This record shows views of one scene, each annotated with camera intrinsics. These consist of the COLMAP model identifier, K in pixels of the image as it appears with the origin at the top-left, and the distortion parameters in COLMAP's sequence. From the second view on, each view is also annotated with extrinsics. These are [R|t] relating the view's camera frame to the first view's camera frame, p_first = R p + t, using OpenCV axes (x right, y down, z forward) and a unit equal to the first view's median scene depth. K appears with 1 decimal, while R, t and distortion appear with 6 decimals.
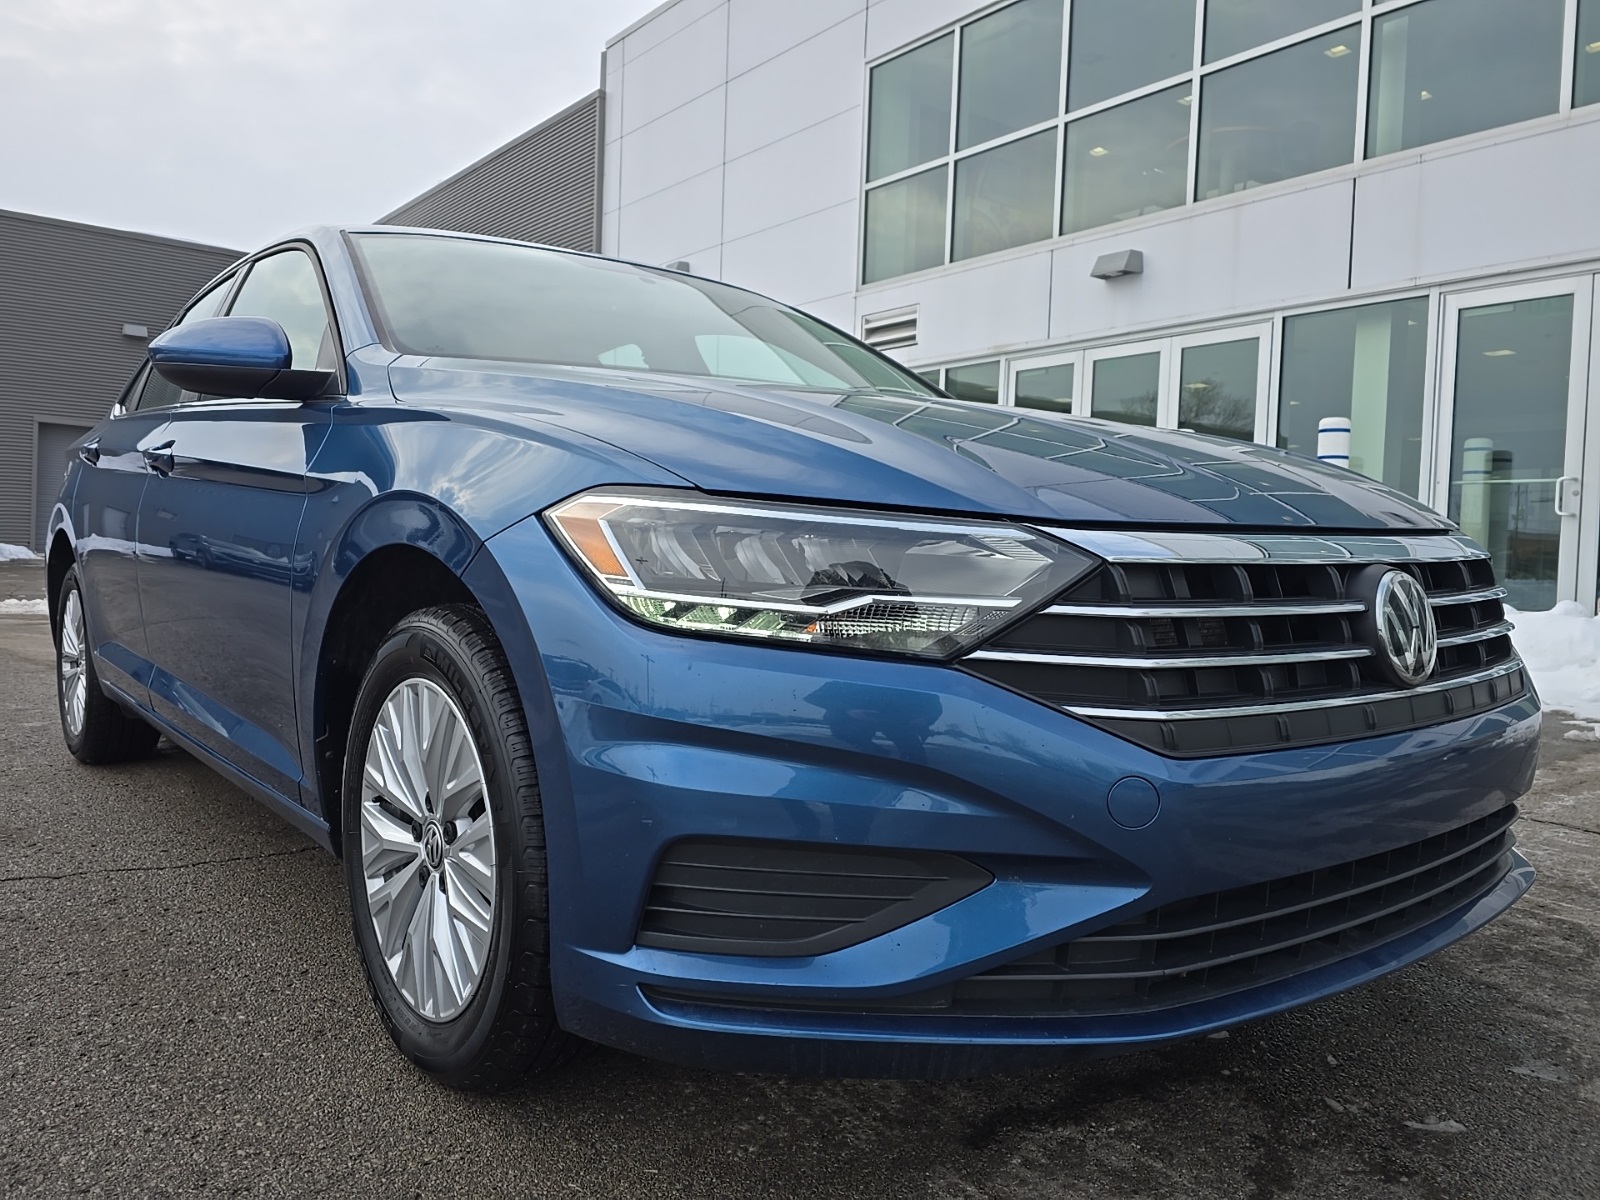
lens RADIAL K [[1187.6, 0, 800.0], [0, 1187.6, 600.0], [0, 0, 1]] dist [0.064723, -0.066990]
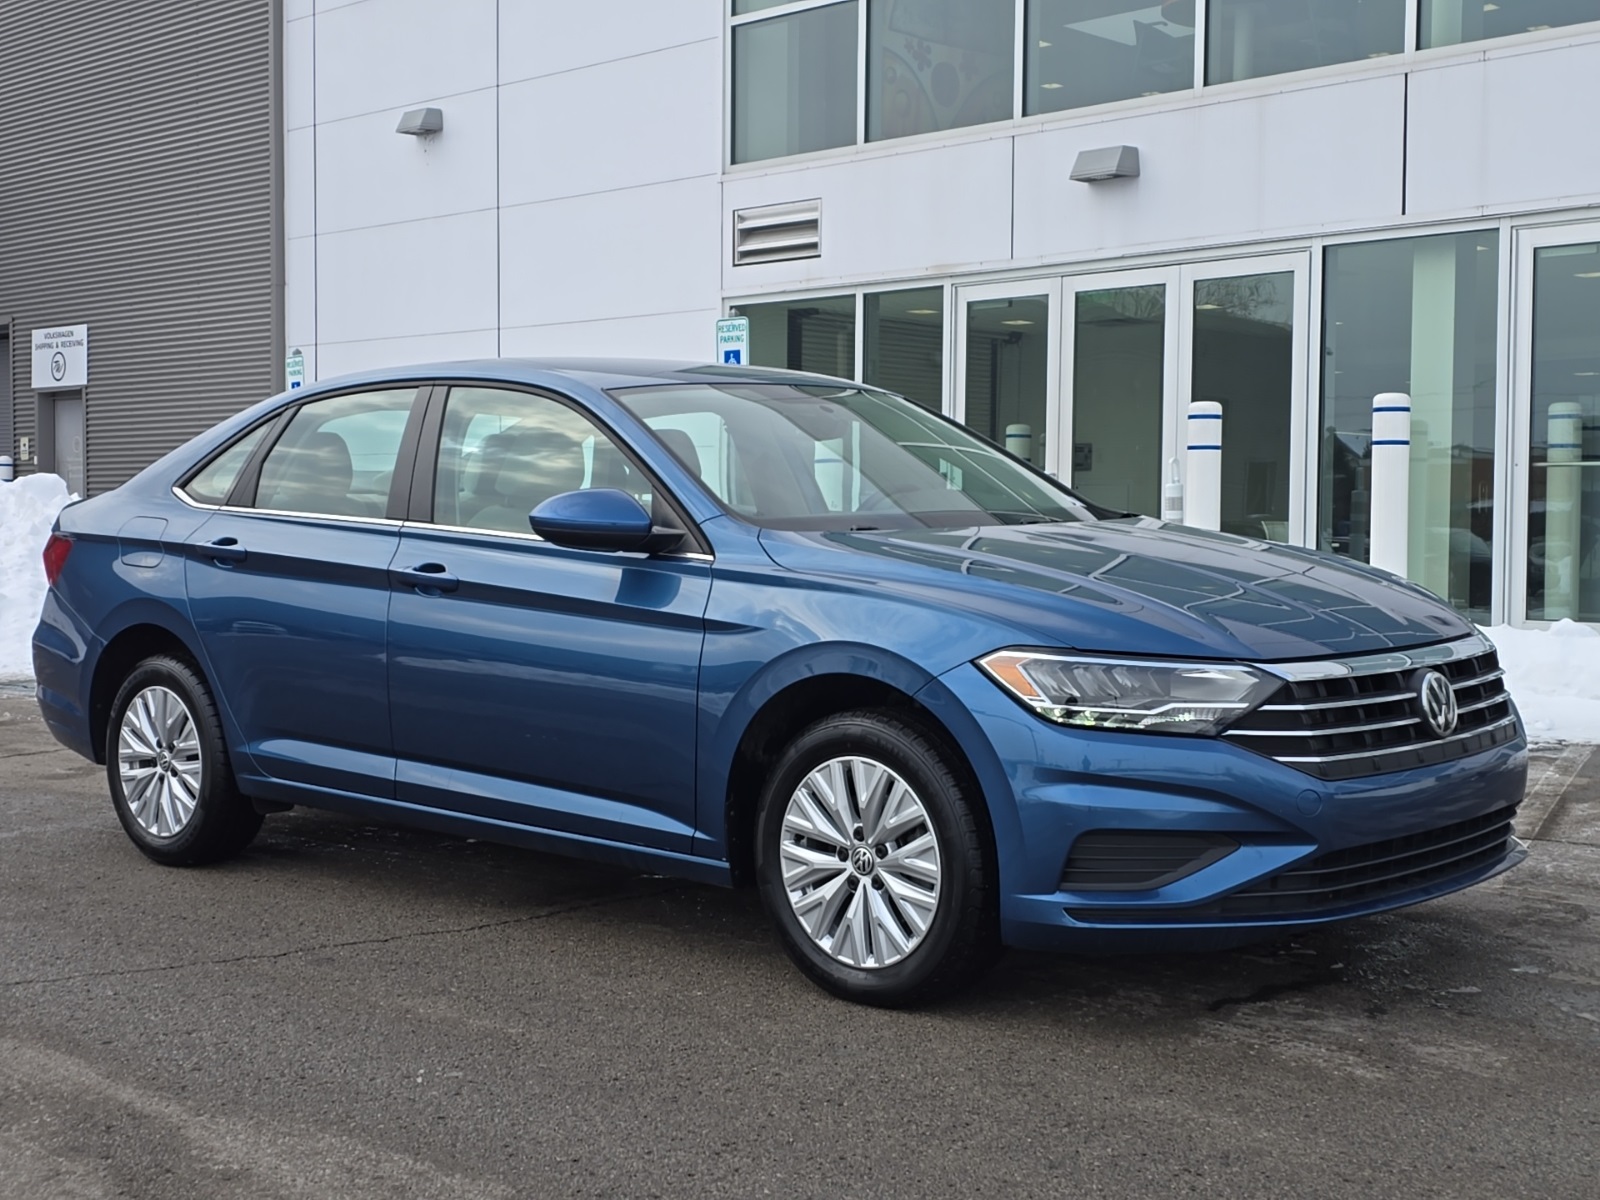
lens RADIAL K [[2102.1, 0, 794.8], [0, 2102.1, 625.6], [0, 0, 1]] dist [0.149899, -0.392873]
pose [[0.989218, -0.034880, 0.142239, -0.721624], [0.032859, 0.999323, 0.016534, -0.145503], [-0.142720, -0.011682, 0.989694, -1.615753]]
